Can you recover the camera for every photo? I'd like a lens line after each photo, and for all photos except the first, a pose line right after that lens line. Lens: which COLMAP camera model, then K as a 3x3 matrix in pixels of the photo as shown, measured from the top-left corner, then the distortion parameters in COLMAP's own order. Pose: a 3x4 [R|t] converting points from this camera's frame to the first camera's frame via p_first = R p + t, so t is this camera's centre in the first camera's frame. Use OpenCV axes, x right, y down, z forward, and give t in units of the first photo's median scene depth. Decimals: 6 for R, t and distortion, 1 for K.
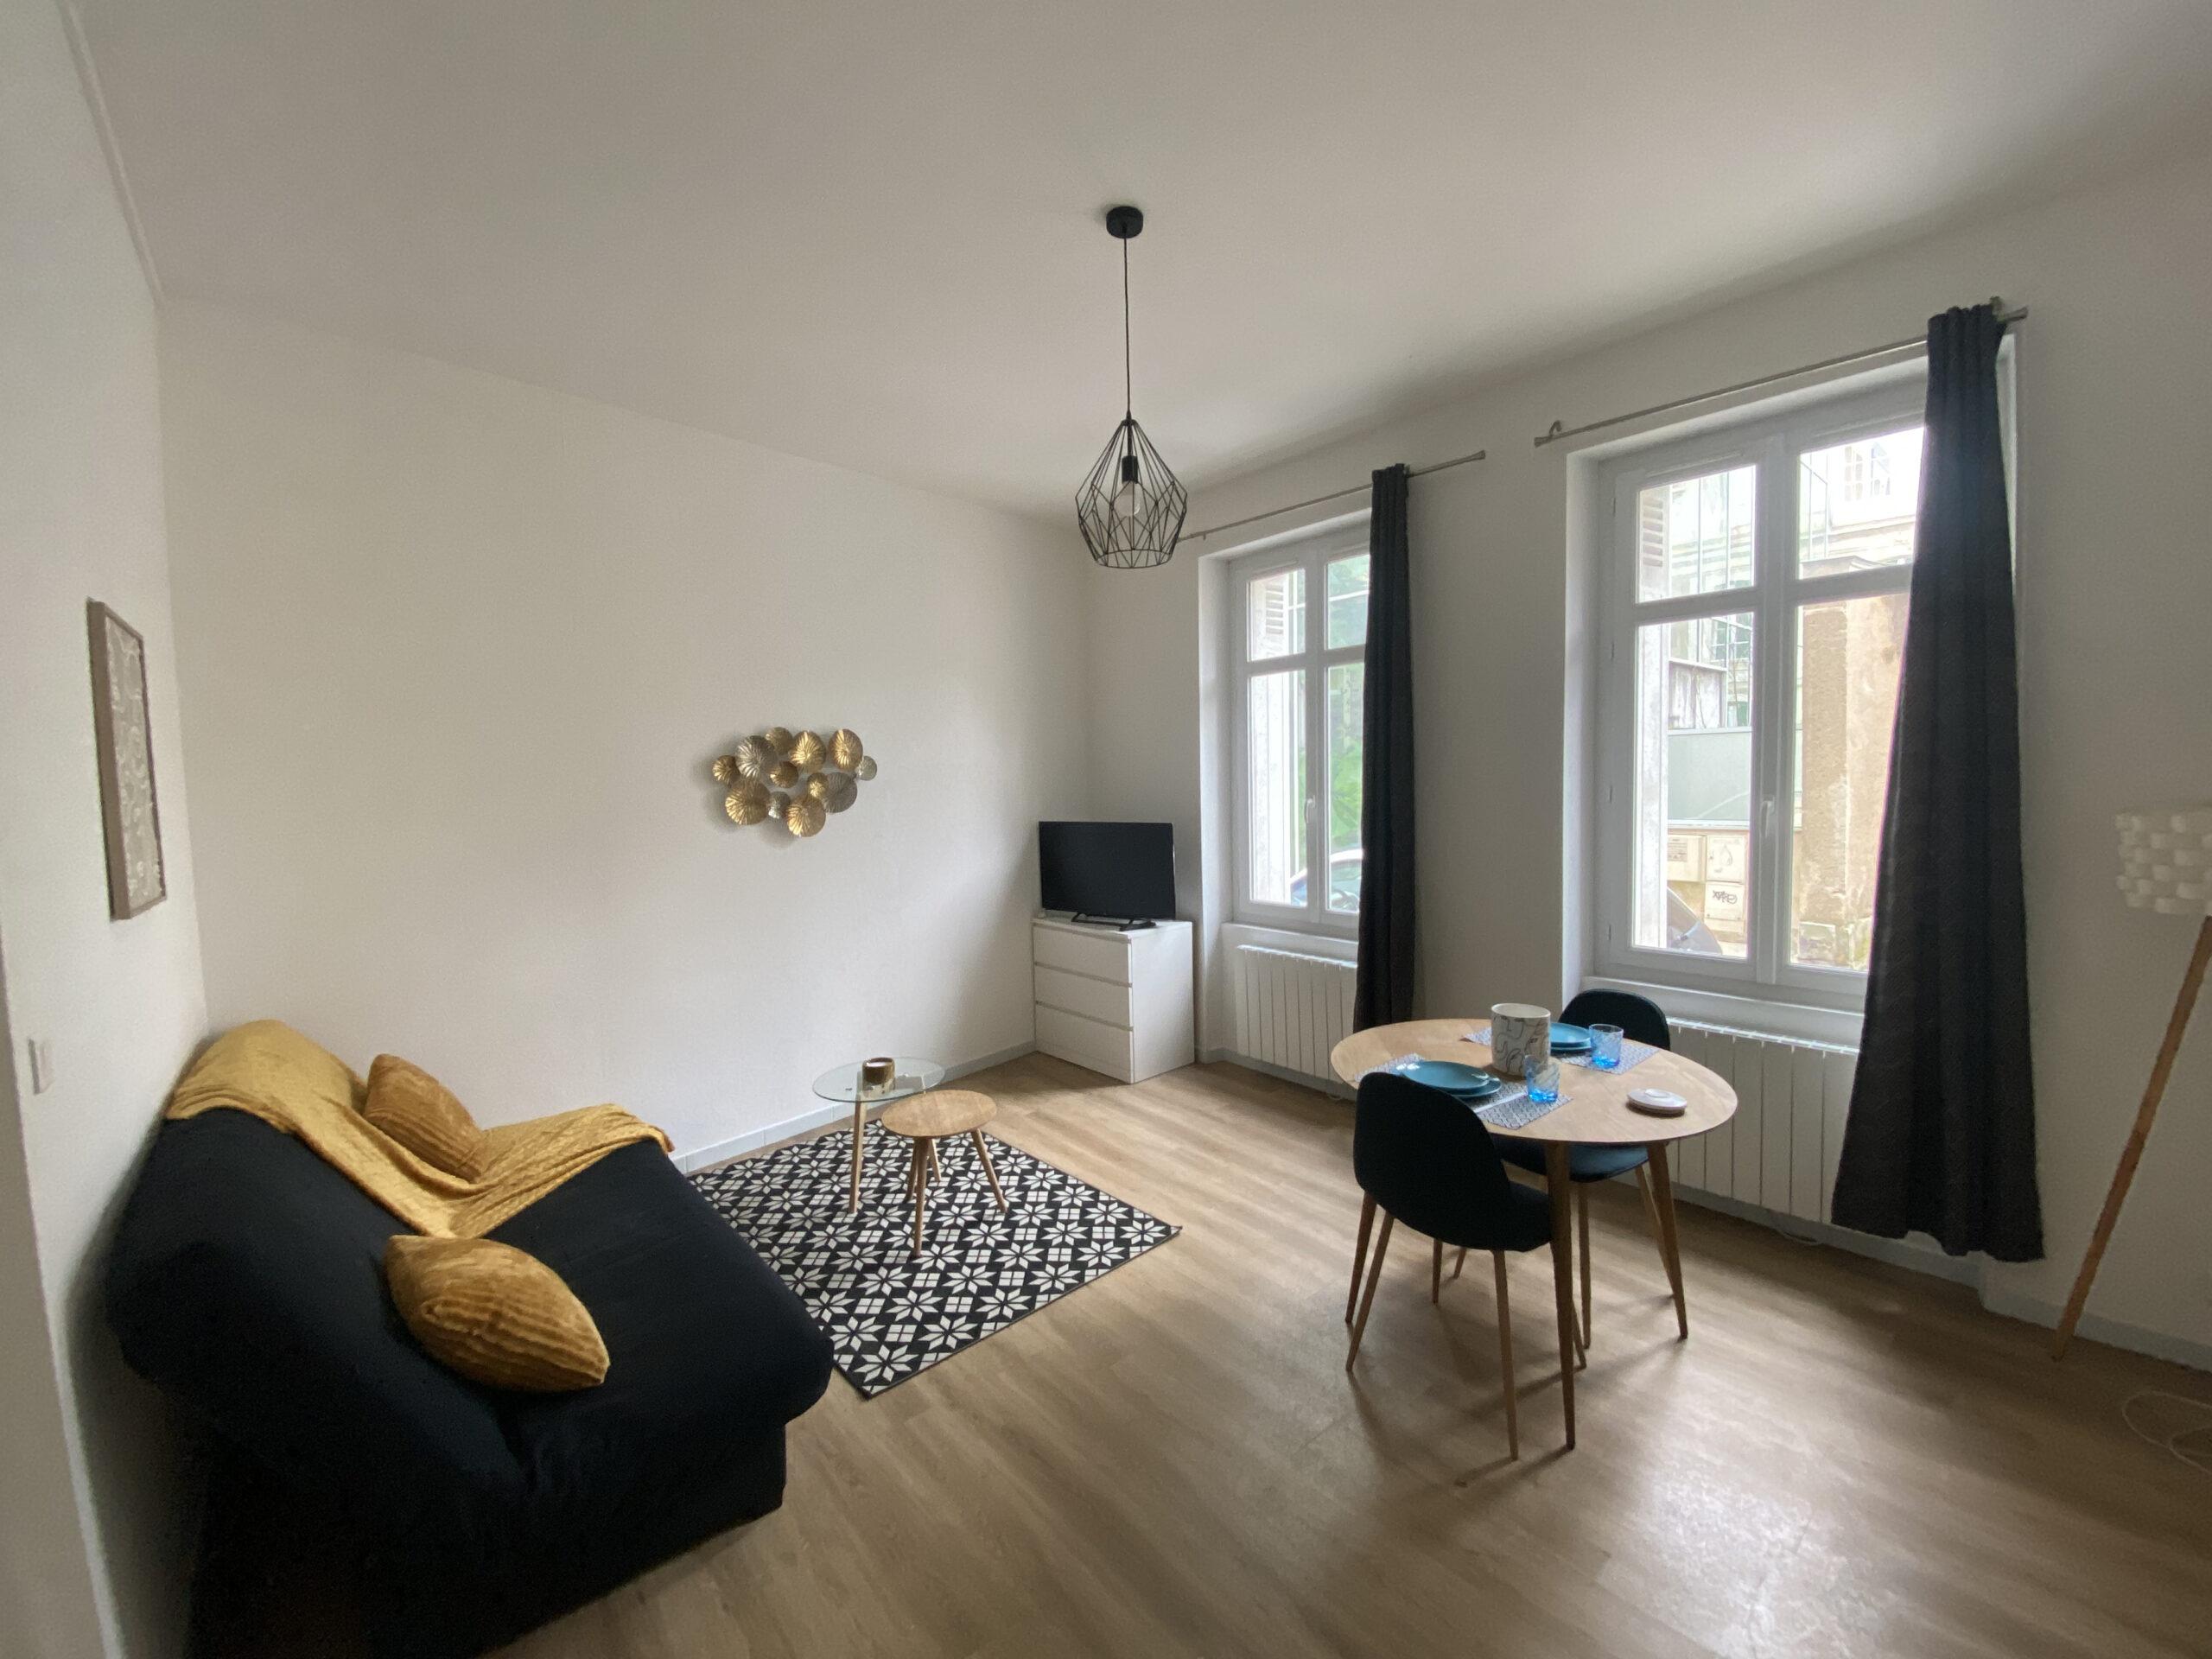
lens RADIAL K [[884.7, 0, 1106.0], [0, 884.7, 829.5], [0, 0, 1]] dist [0.008720, -0.015077]
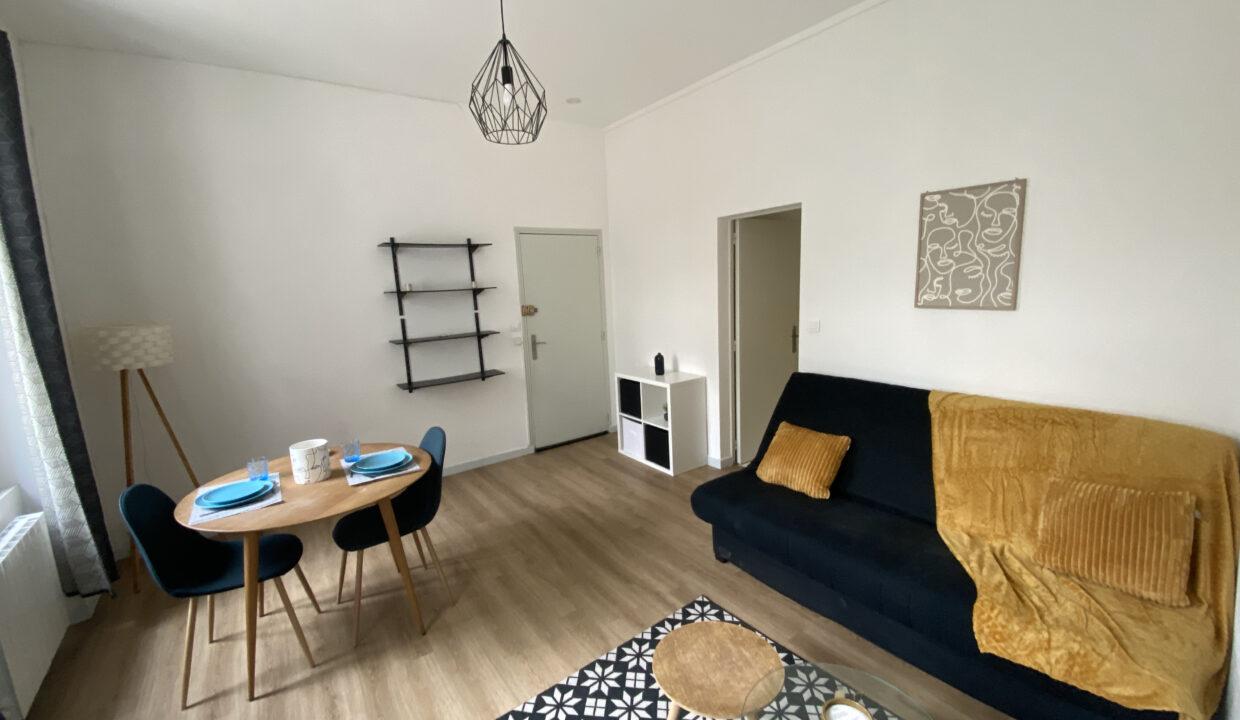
lens RADIAL K [[509.7, 0, 616.6], [0, 509.7, 386.1], [0, 0, 1]] dist [-0.037089, -0.000140]
pose [[-0.993729, 0.037317, 0.105402, -0.182367], [0.062437, 0.967200, 0.246222, -0.087001], [-0.092757, 0.251259, -0.963465, 1.692225]]
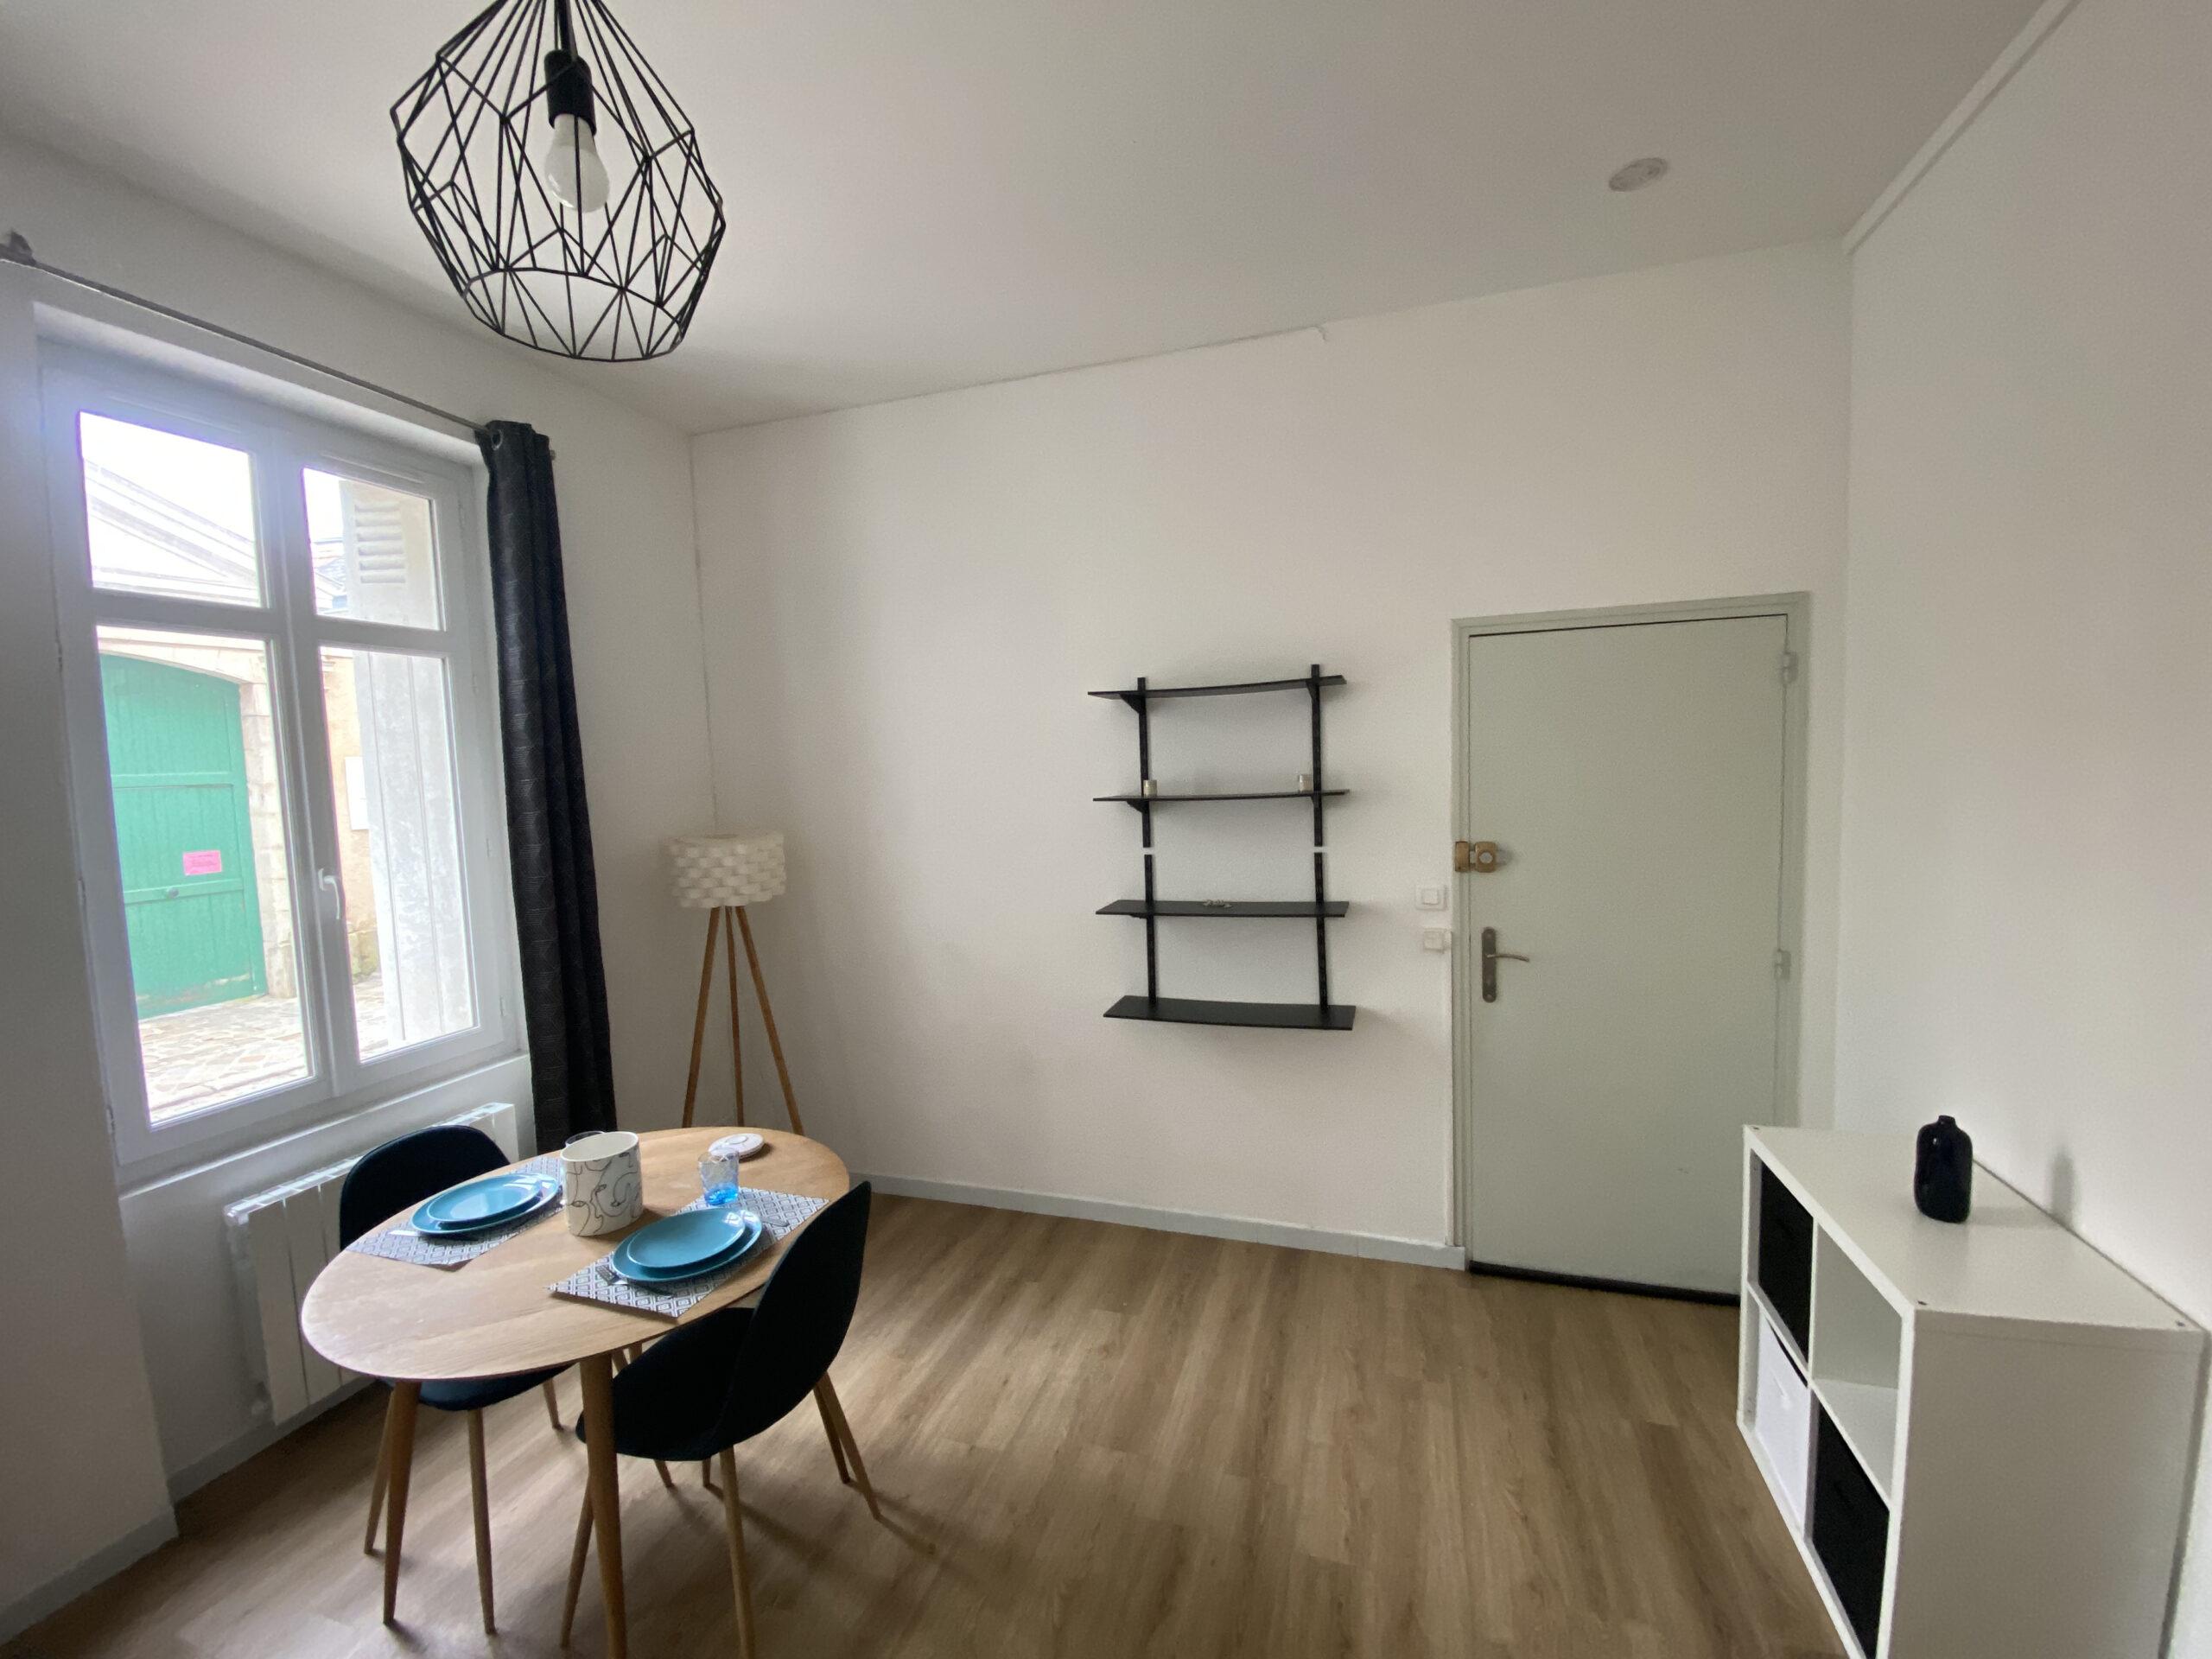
lens RADIAL K [[884.7, 0, 1106.0], [0, 884.7, 829.5], [0, 0, 1]] dist [0.008720, -0.015077]
pose [[-0.497432, -0.028072, 0.867049, -0.383150], [0.092660, 0.992039, 0.085278, -0.087819], [-0.862540, 0.122760, -0.490871, 0.882883]]
